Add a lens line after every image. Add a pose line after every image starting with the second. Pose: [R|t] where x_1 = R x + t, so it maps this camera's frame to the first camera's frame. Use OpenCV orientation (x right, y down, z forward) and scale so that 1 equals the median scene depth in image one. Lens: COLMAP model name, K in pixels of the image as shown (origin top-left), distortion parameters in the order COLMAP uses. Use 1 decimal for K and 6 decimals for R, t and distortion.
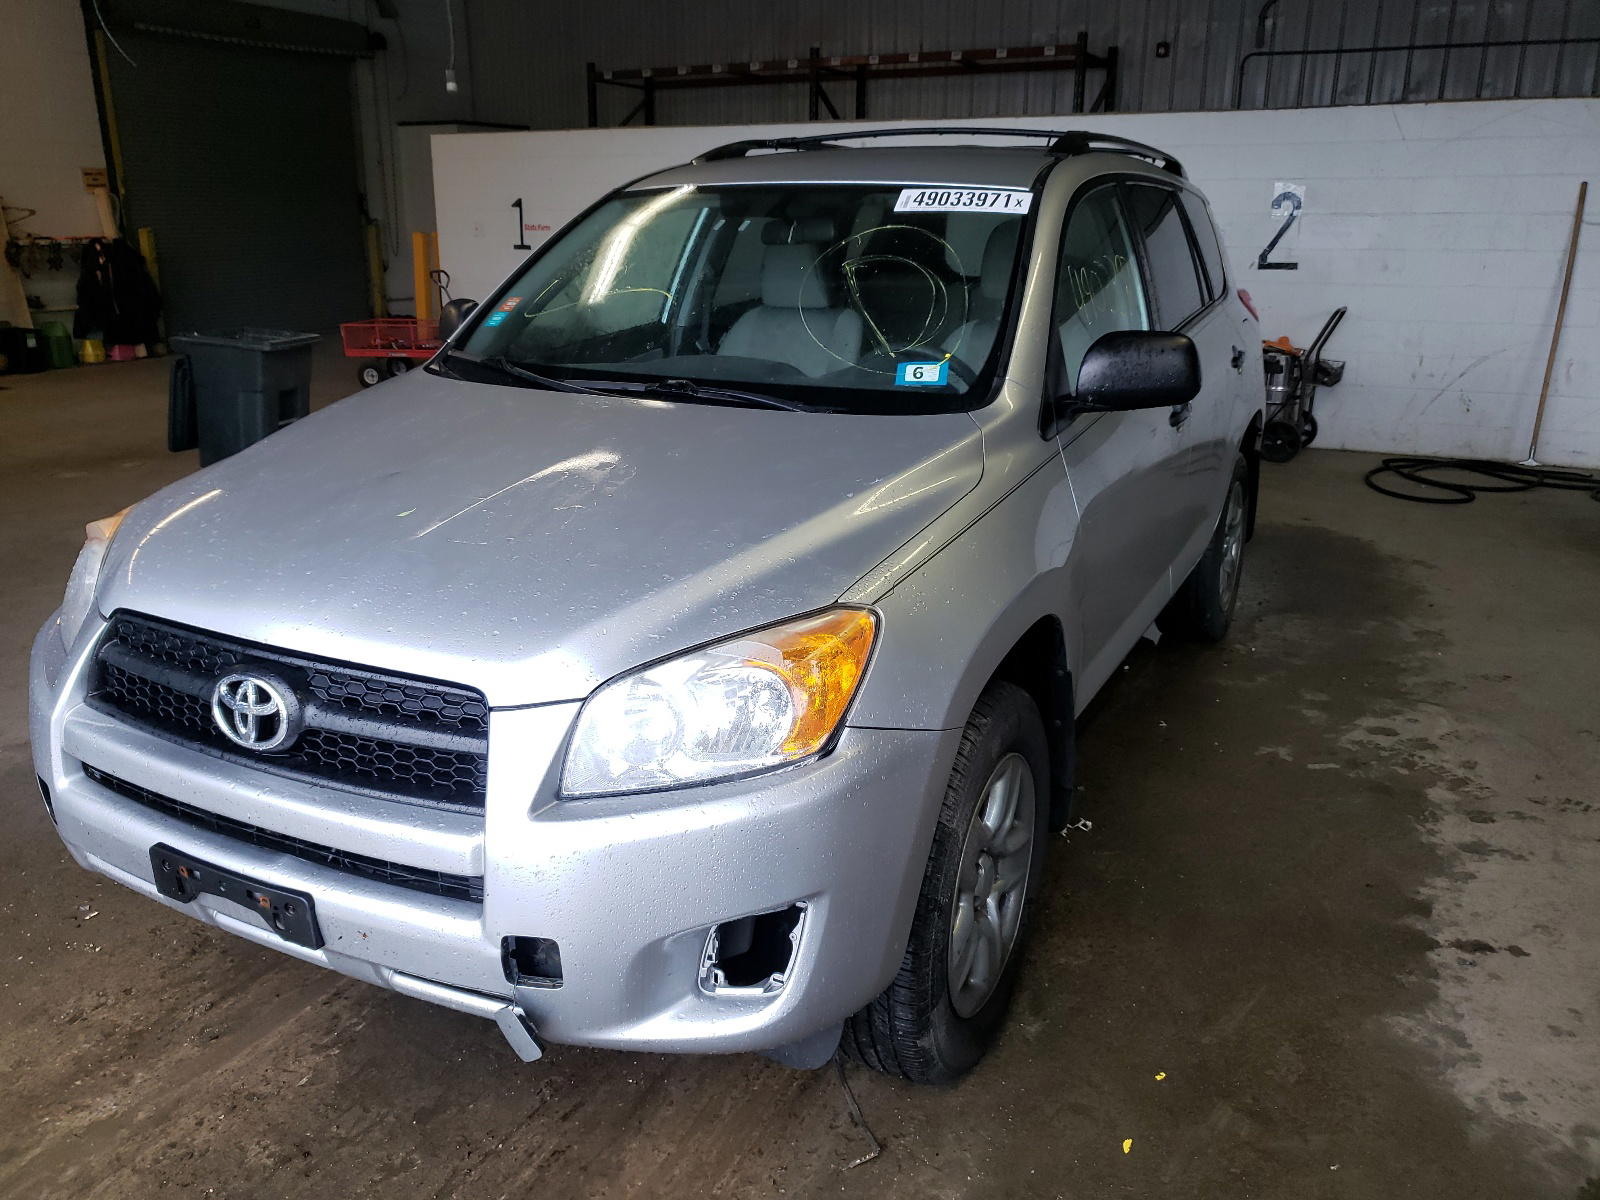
lens RADIAL K [[1235.5, 0, 800.0], [0, 1235.5, 600.0], [0, 0, 1]] dist [0.000650, 0.000972]
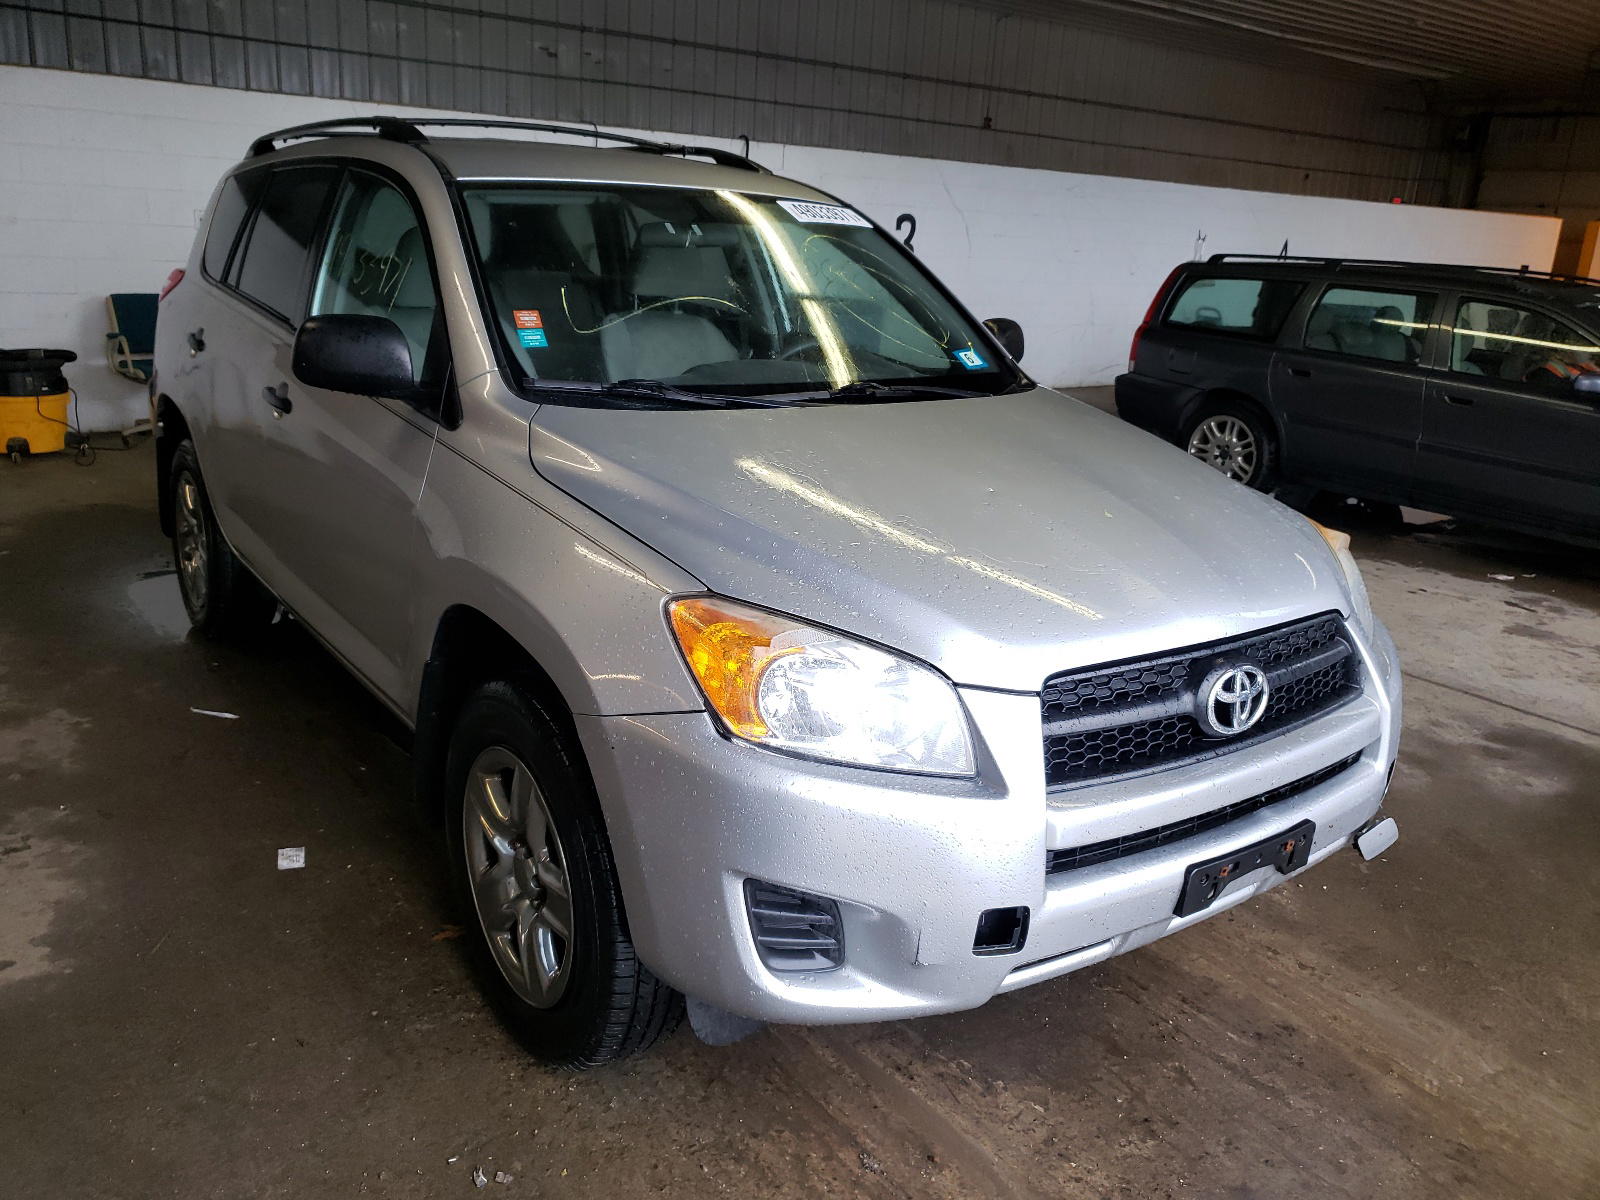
lens RADIAL K [[1214.7, 0, 800.0], [0, 1214.7, 600.0], [0, 0, 1]] dist [-0.009675, -0.004577]
pose [[0.469188, -0.245249, 0.848361, -1.264240], [0.221963, 0.962574, 0.155509, -0.208247], [-0.854749, 0.115342, 0.506064, 0.642923]]
